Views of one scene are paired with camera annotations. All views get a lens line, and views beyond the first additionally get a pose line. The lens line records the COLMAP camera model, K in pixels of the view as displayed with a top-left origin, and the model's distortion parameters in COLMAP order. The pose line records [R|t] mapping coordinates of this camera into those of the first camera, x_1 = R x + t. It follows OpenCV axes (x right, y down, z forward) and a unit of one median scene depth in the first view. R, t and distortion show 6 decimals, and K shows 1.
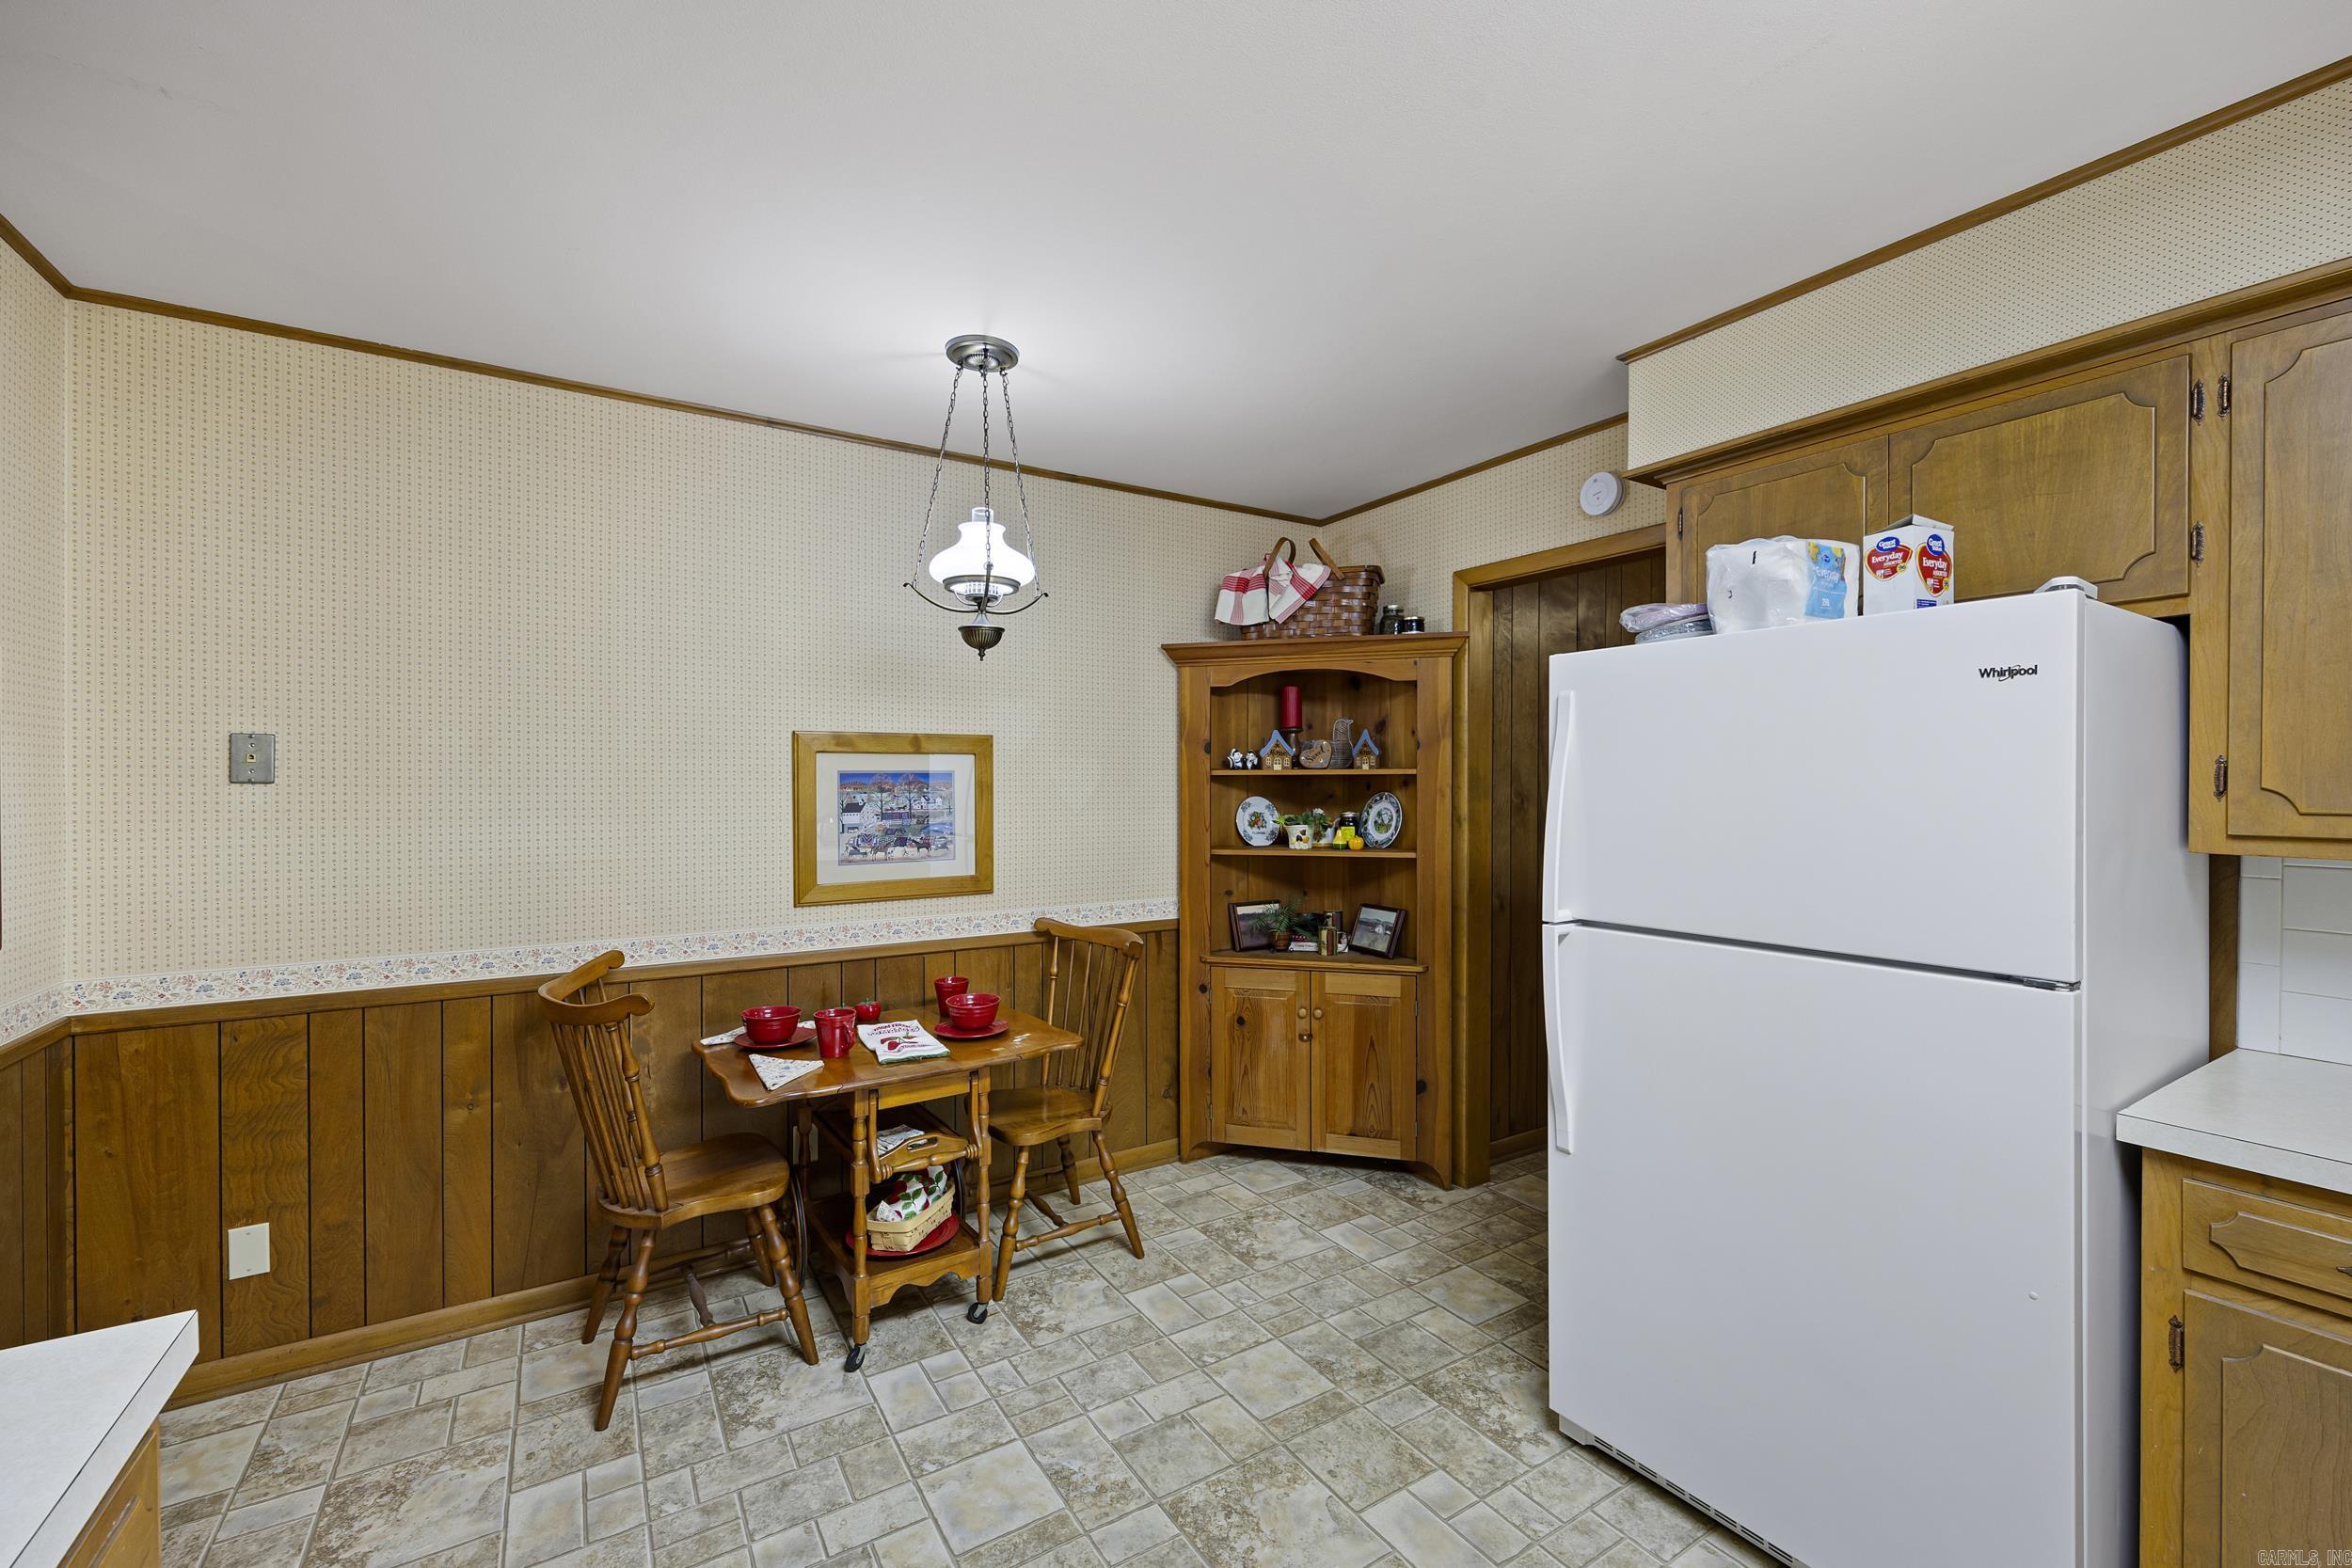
lens RADIAL K [[961.5, 0, 1180.4], [0, 961.5, 781.5], [0, 0, 1]] dist [-0.000310, -0.001450]
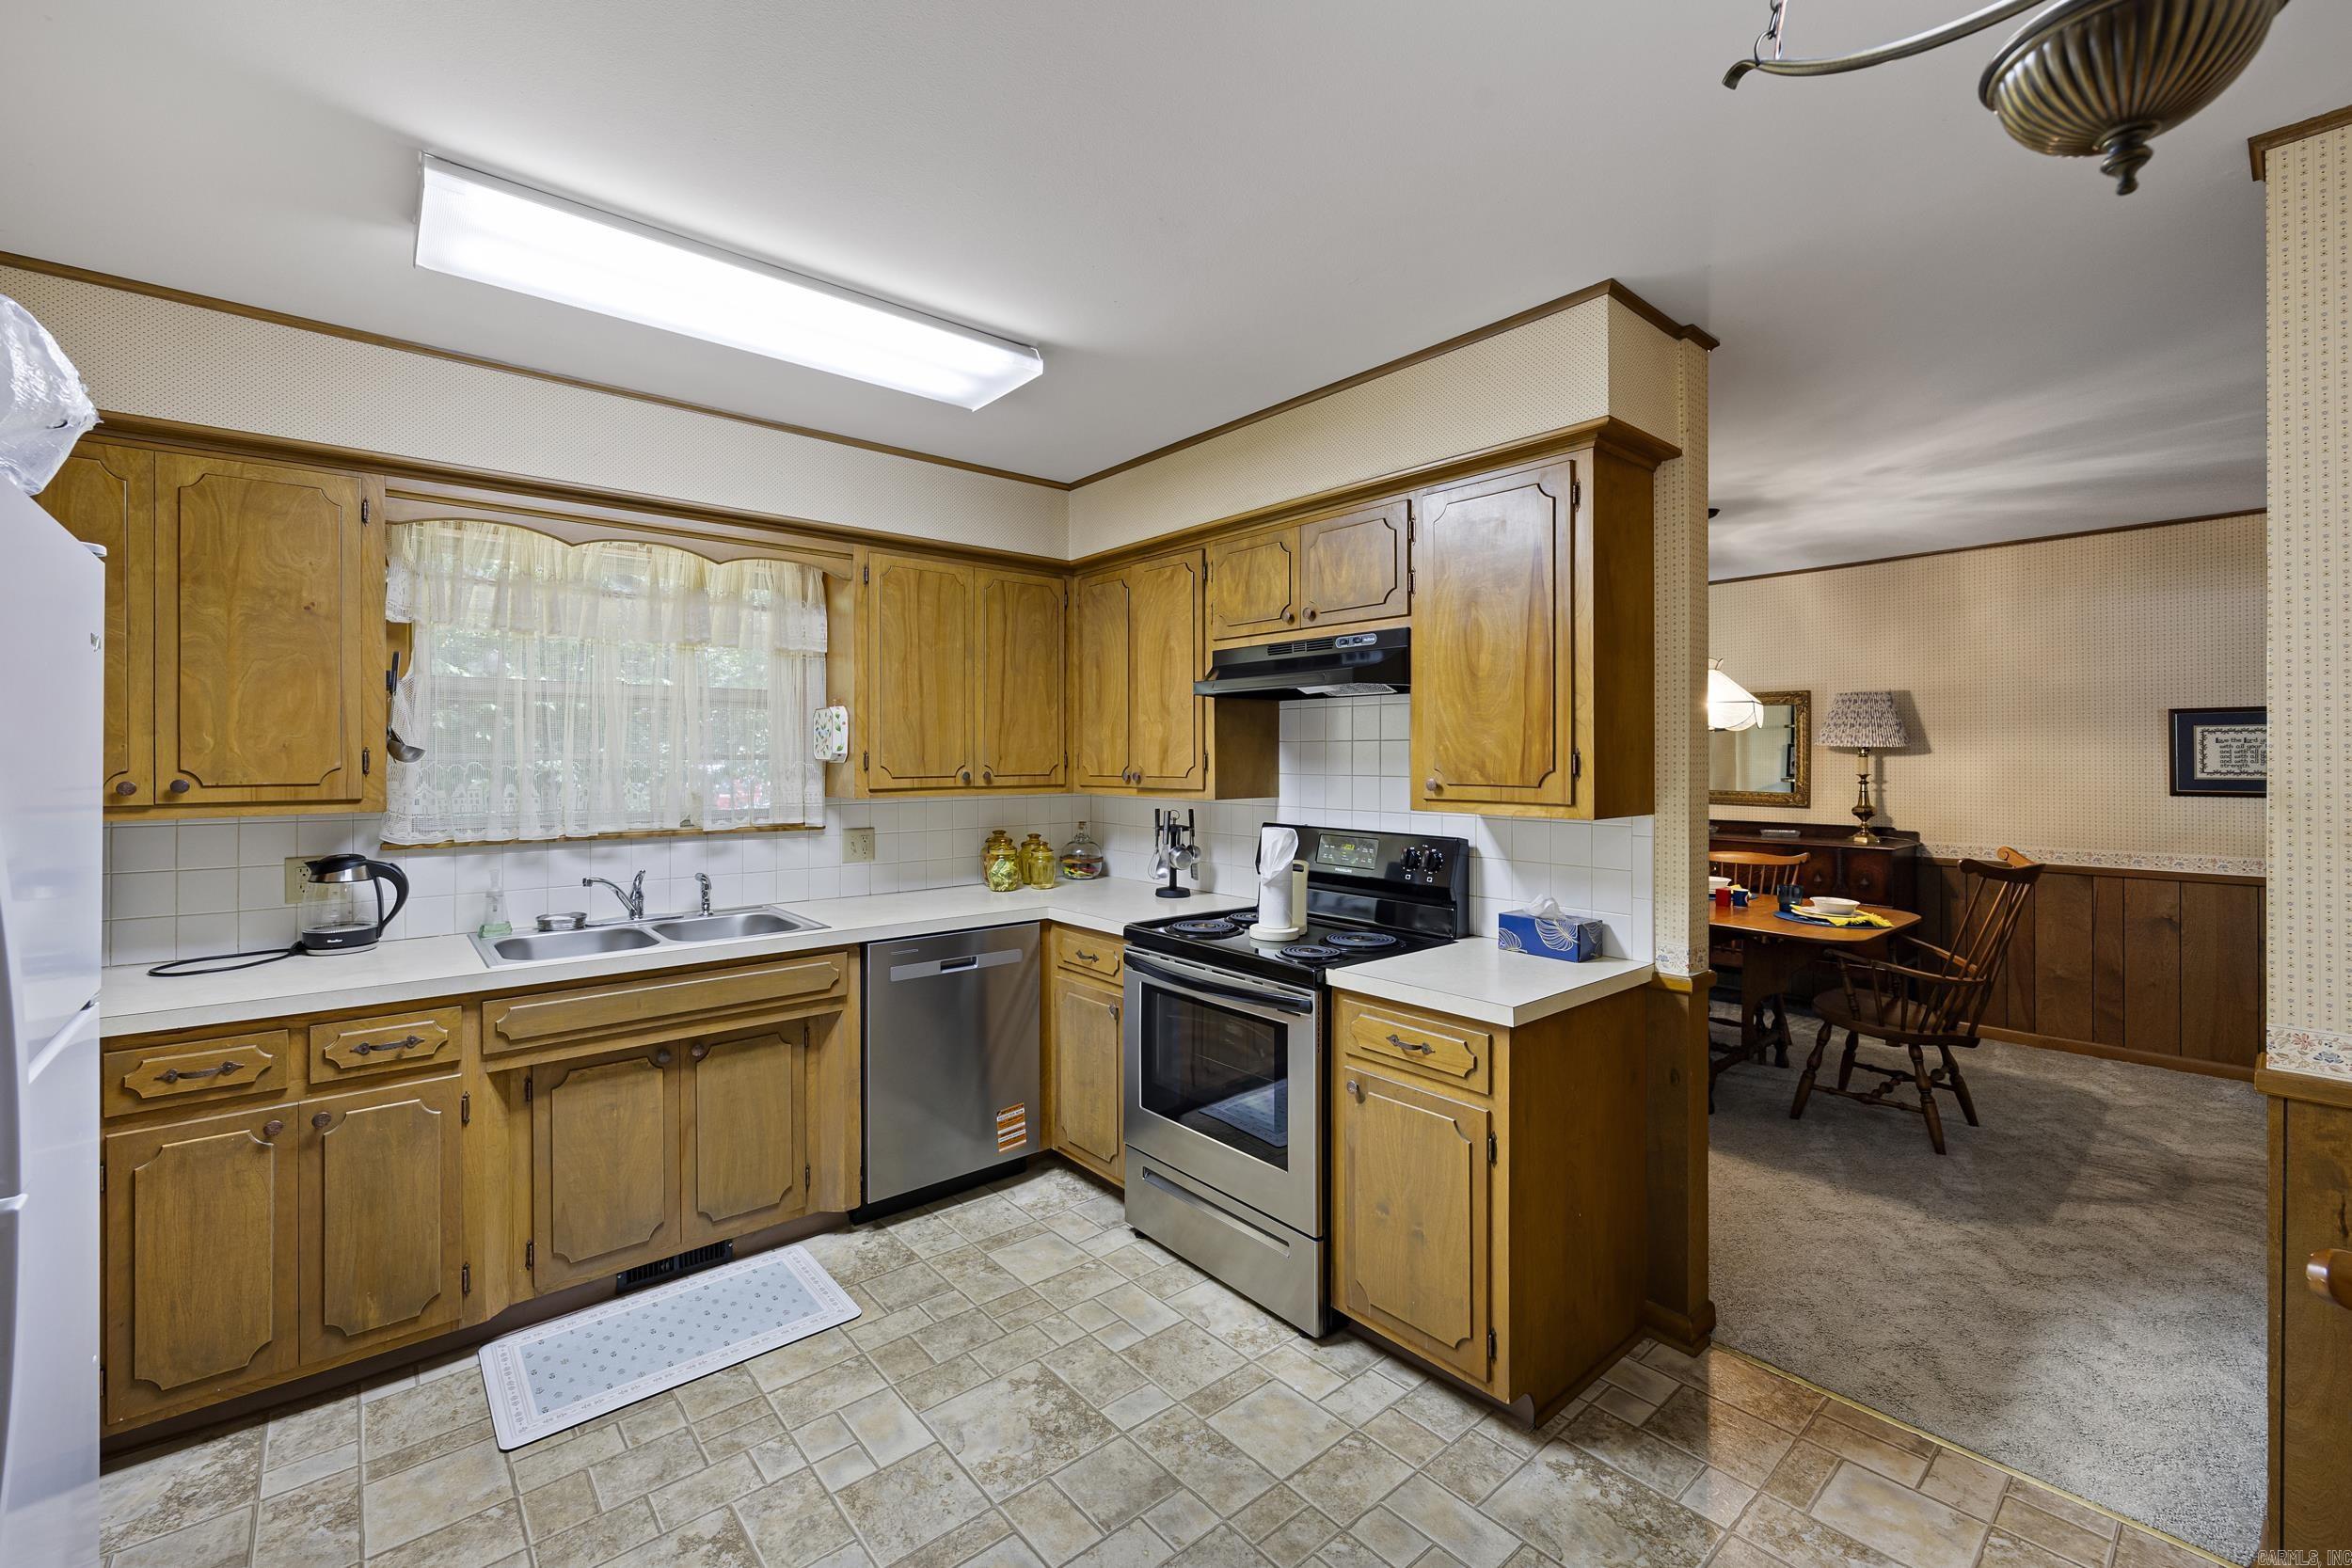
lens RADIAL K [[961.5, 0, 1150.3], [0, 961.5, 751.5], [0, 0, 1]] dist [-0.000310, -0.001450]
pose [[-0.992385, 0.001715, -0.123159, 0.049752], [0.002693, 0.999966, -0.007773, -0.004606], [0.123142, -0.008045, -0.992356, 1.342489]]
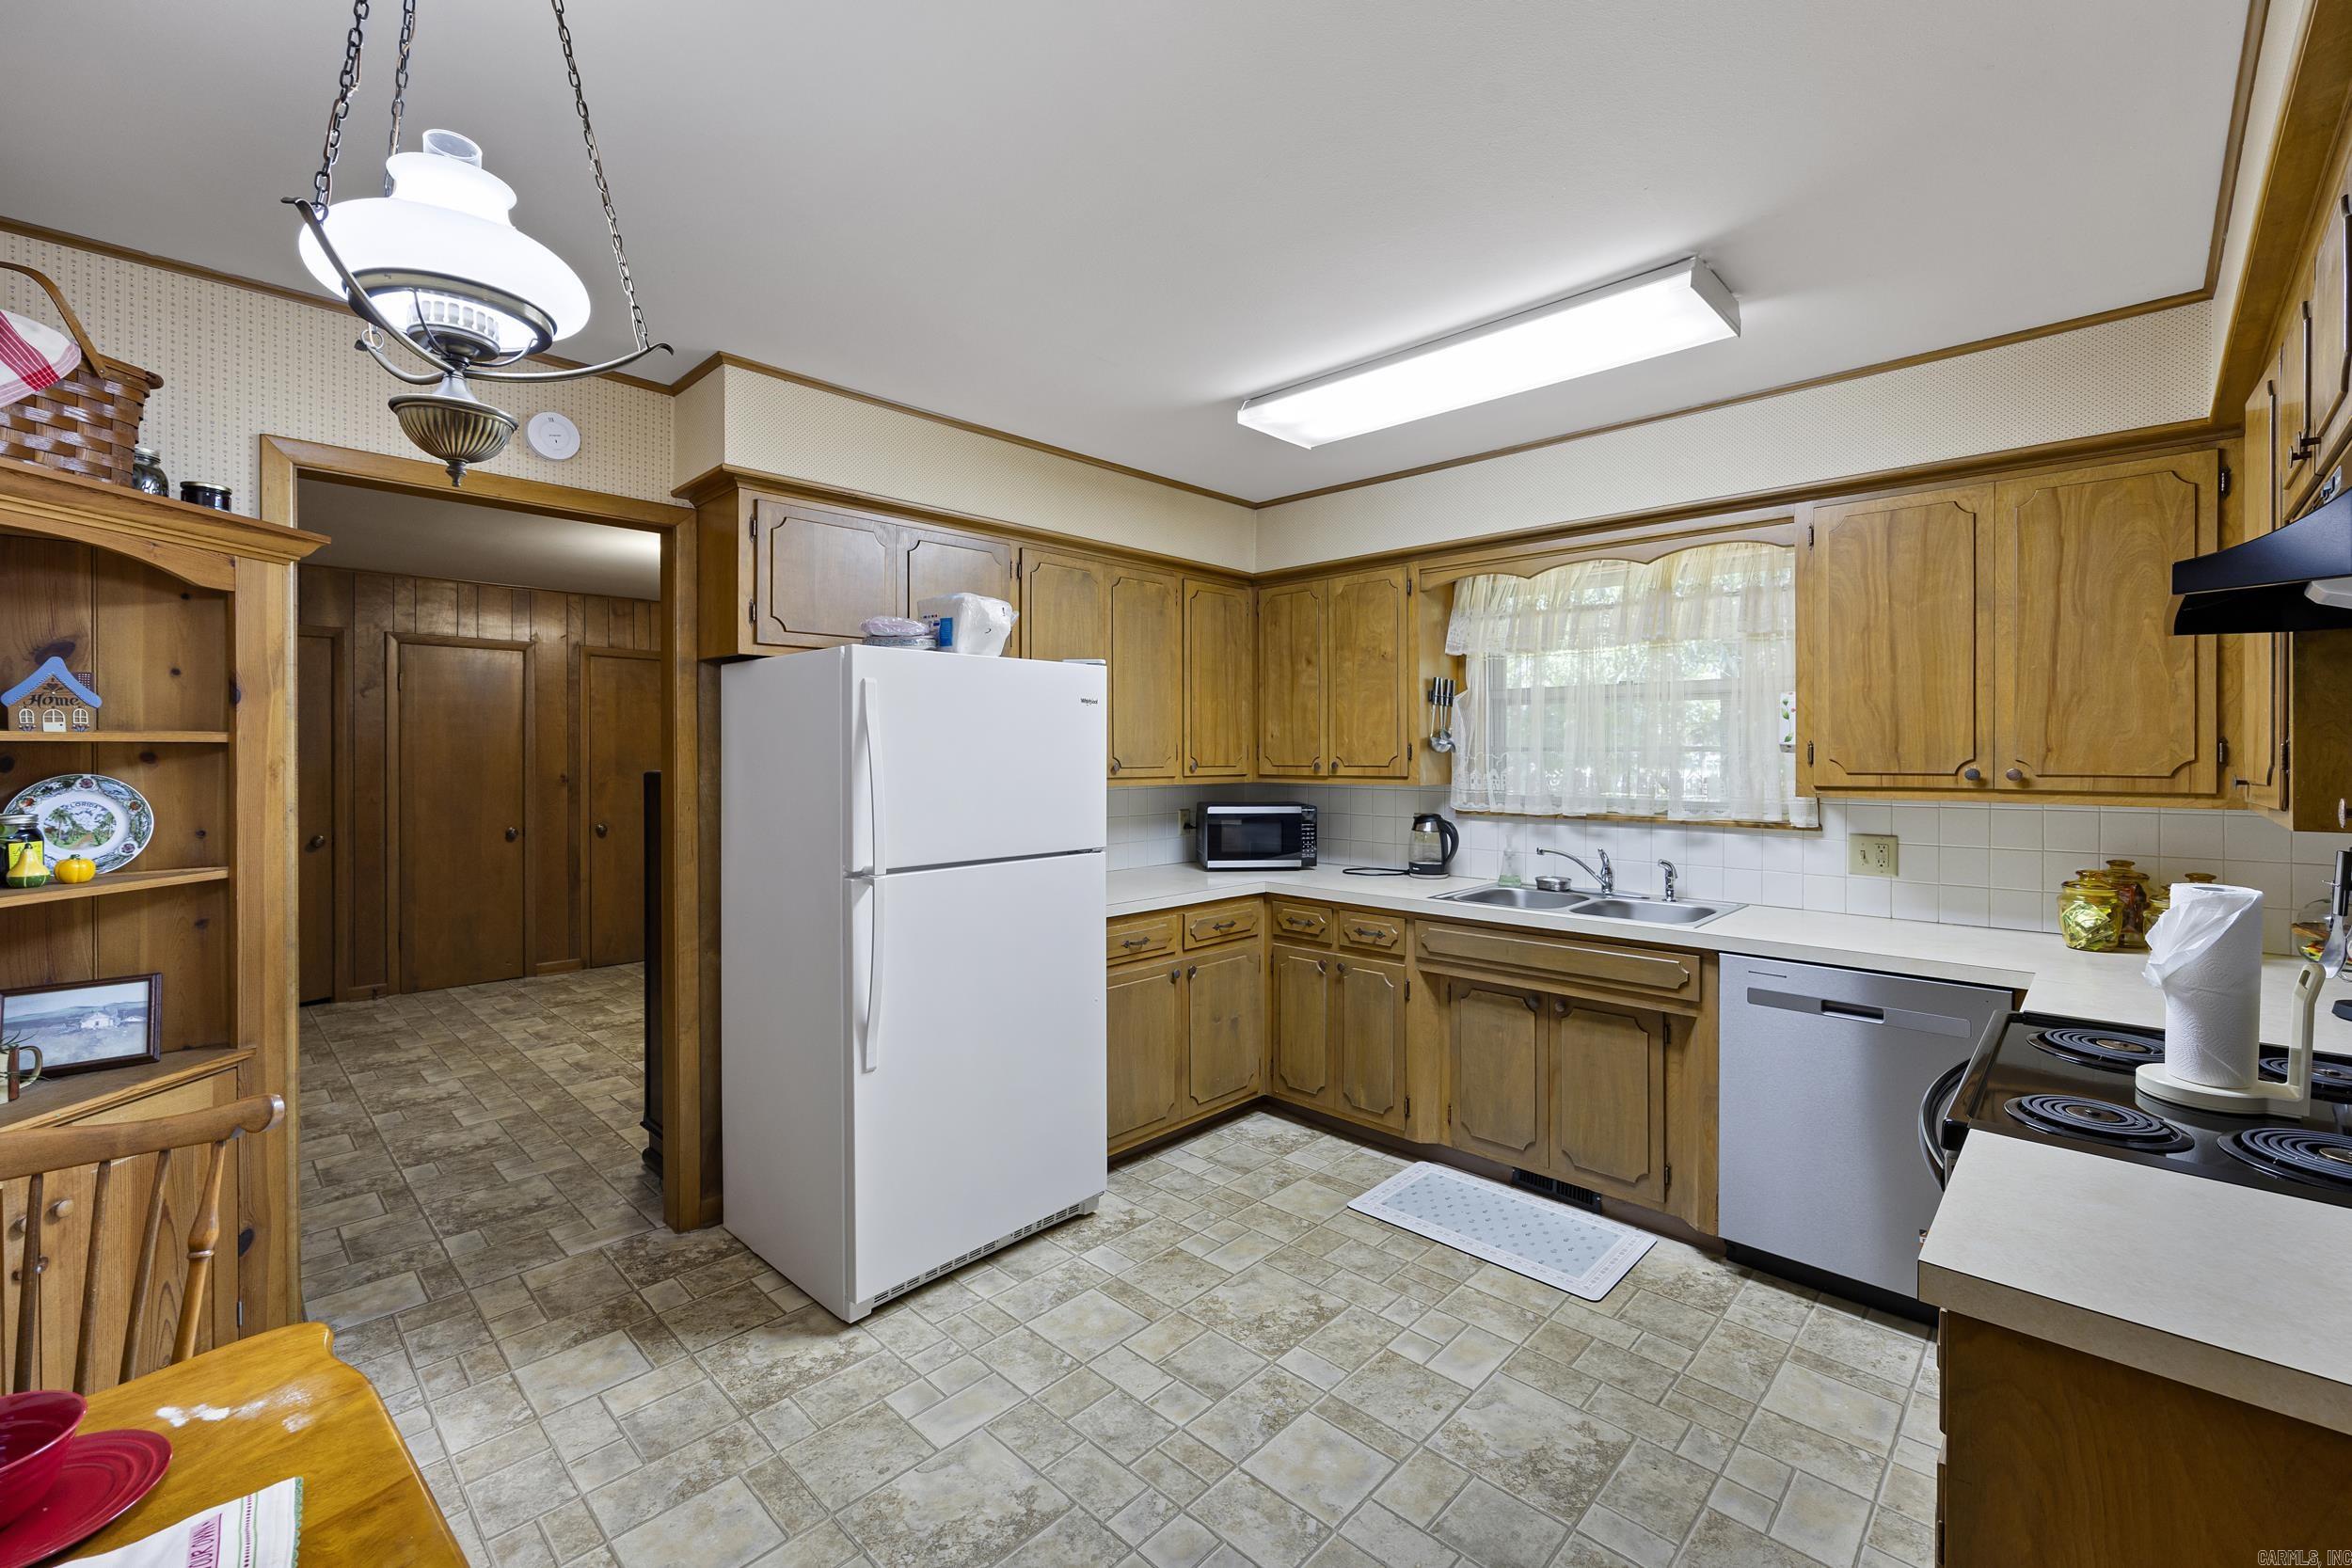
lens RADIAL K [[961.5, 0, 1184.1], [0, 961.5, 754.7], [0, 0, 1]] dist [-0.000310, -0.001450]
pose [[-0.242581, -0.002057, 0.970129, -0.803905], [-0.000877, 0.999998, 0.001901, -0.002377], [-0.970131, -0.000389, -0.242582, 0.888459]]
